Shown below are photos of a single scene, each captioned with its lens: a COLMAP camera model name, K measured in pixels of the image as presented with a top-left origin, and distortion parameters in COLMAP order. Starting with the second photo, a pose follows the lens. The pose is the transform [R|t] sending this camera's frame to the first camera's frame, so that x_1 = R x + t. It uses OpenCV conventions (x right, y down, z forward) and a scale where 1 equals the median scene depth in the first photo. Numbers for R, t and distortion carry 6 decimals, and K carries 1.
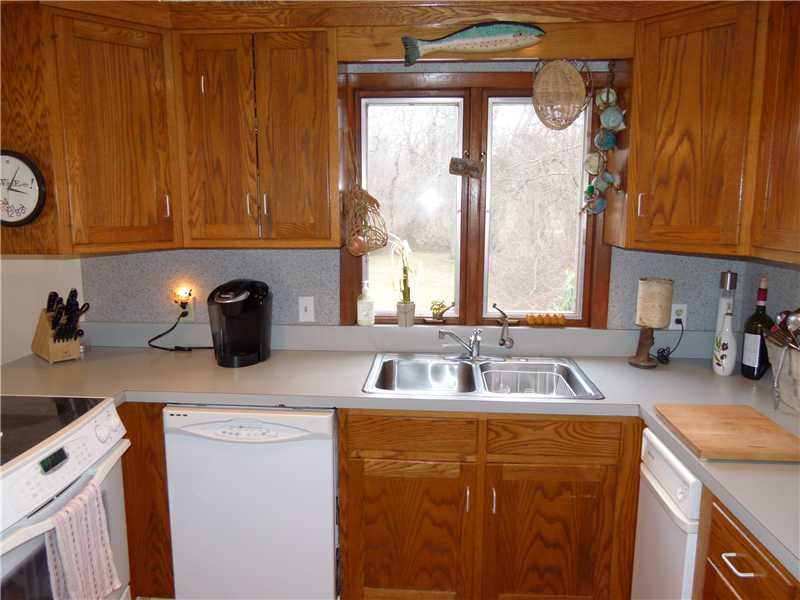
lens RADIAL K [[601.5, 0, 400.0], [0, 601.5, 300.0], [0, 0, 1]] dist [-0.027495, 0.005898]
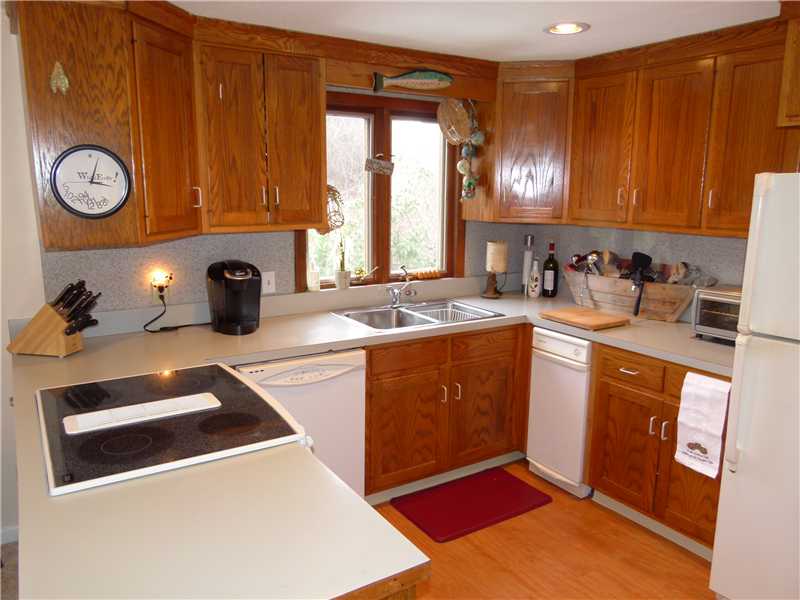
lens RADIAL K [[601.5, 0, 400.0], [0, 601.5, 300.0], [0, 0, 1]] dist [-0.027495, 0.005898]
pose [[0.805971, -0.105652, 0.582451, -0.758357], [0.086279, 0.994403, 0.060988, -0.000288], [-0.585634, 0.001099, 0.810575, -0.137600]]
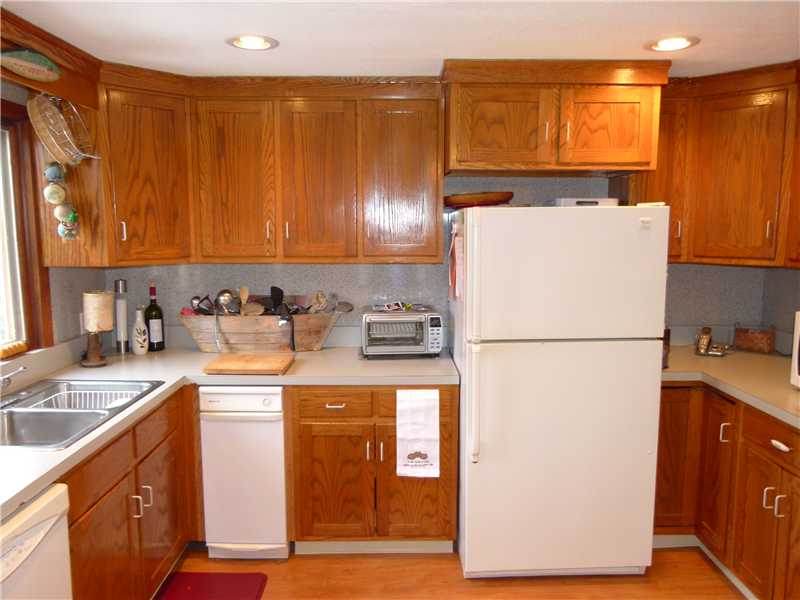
lens RADIAL K [[601.5, 0, 400.0], [0, 601.5, 300.0], [0, 0, 1]] dist [-0.027495, 0.005898]
pose [[-0.067167, -0.129711, 0.989274, -0.855926], [0.155494, 0.978038, 0.138795, -0.095855], [-0.985551, 0.163148, -0.045523, 0.483321]]
